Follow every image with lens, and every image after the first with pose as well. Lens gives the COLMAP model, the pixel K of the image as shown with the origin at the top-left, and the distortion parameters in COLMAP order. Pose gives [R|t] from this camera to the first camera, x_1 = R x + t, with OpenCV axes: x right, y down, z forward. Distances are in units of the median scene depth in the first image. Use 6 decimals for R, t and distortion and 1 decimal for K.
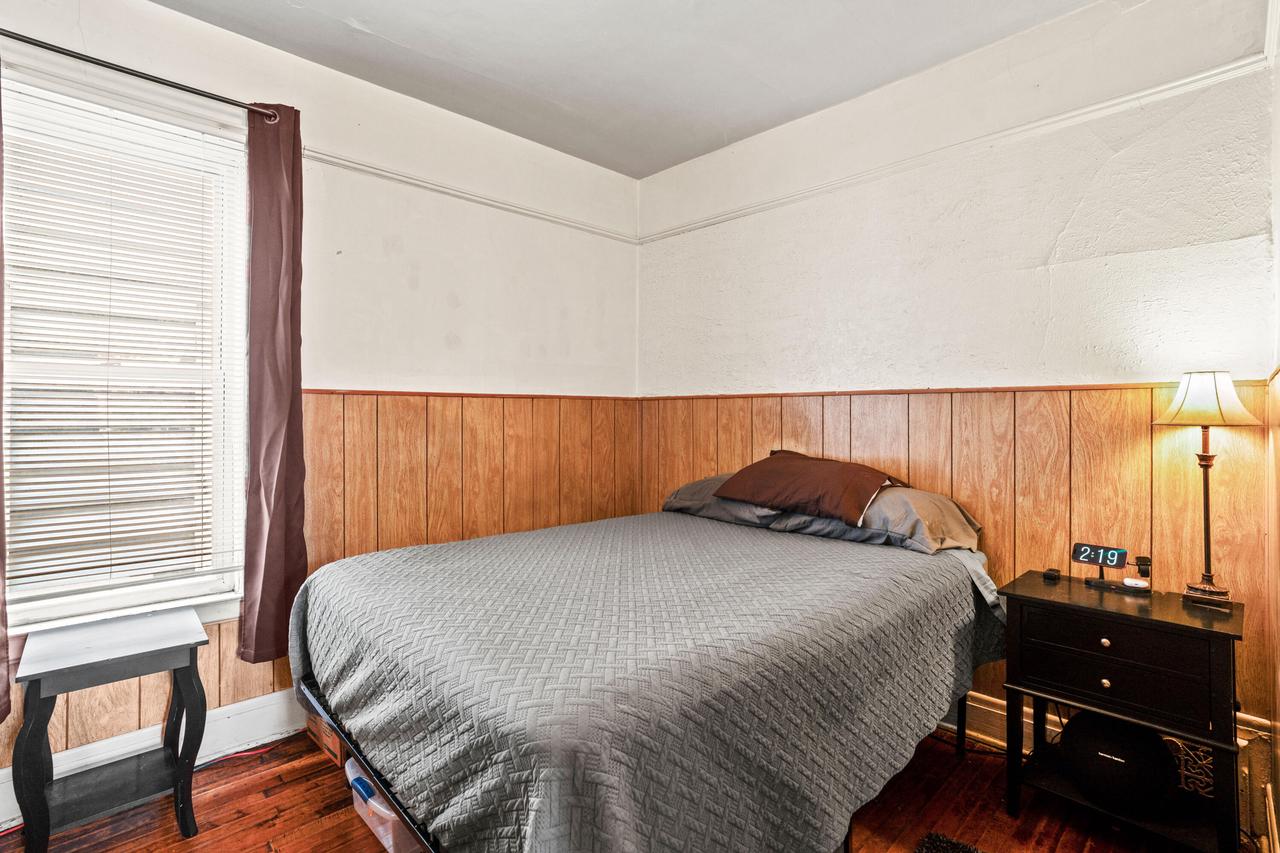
lens RADIAL K [[589.0, 0, 643.2], [0, 589.0, 420.7], [0, 0, 1]] dist [-0.049487, 0.025613]
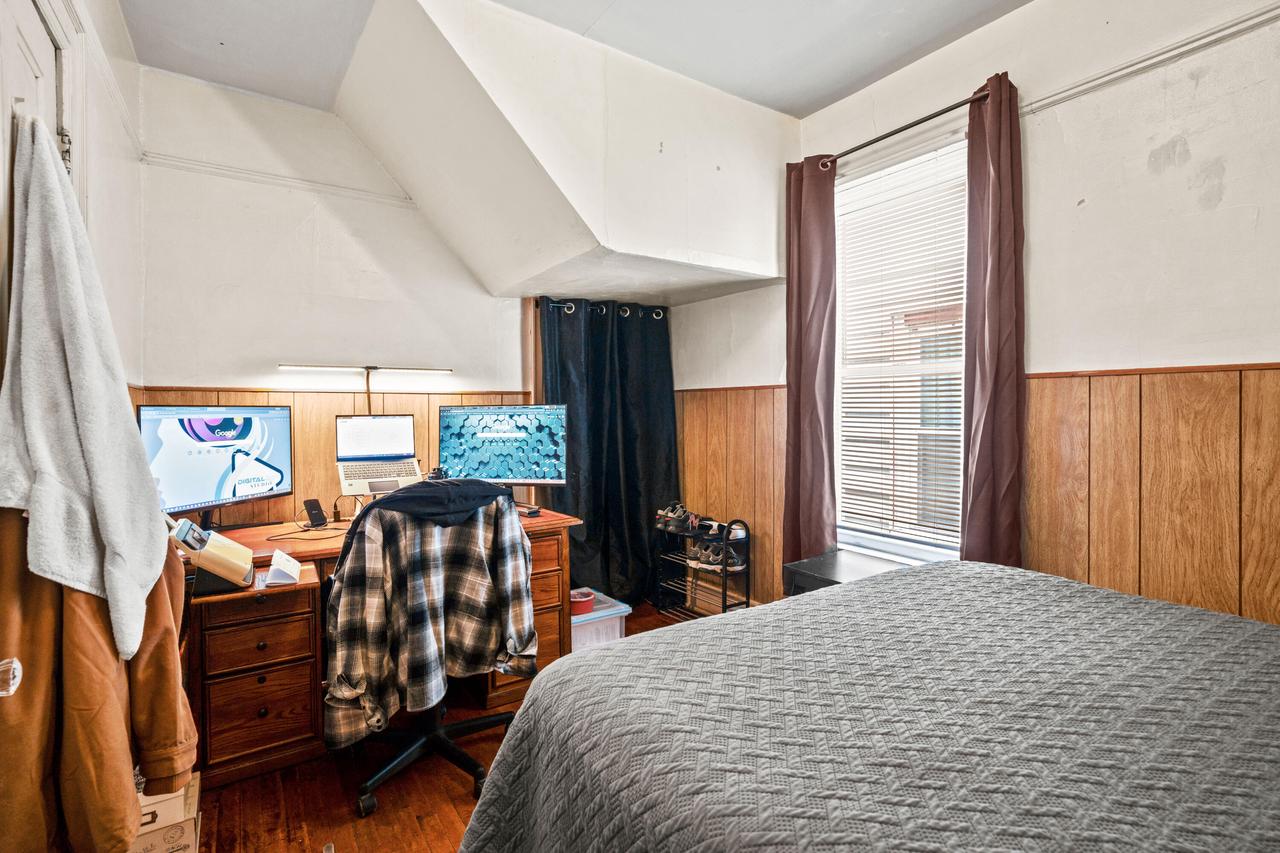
lens RADIAL K [[589.0, 0, 643.2], [0, 589.0, 420.7], [0, 0, 1]] dist [-0.049487, 0.025613]
pose [[-0.159941, 0.026552, -0.986769, 0.363963], [0.003551, 0.999647, 0.026323, -0.007272], [0.987120, 0.000706, -0.159979, 0.509408]]
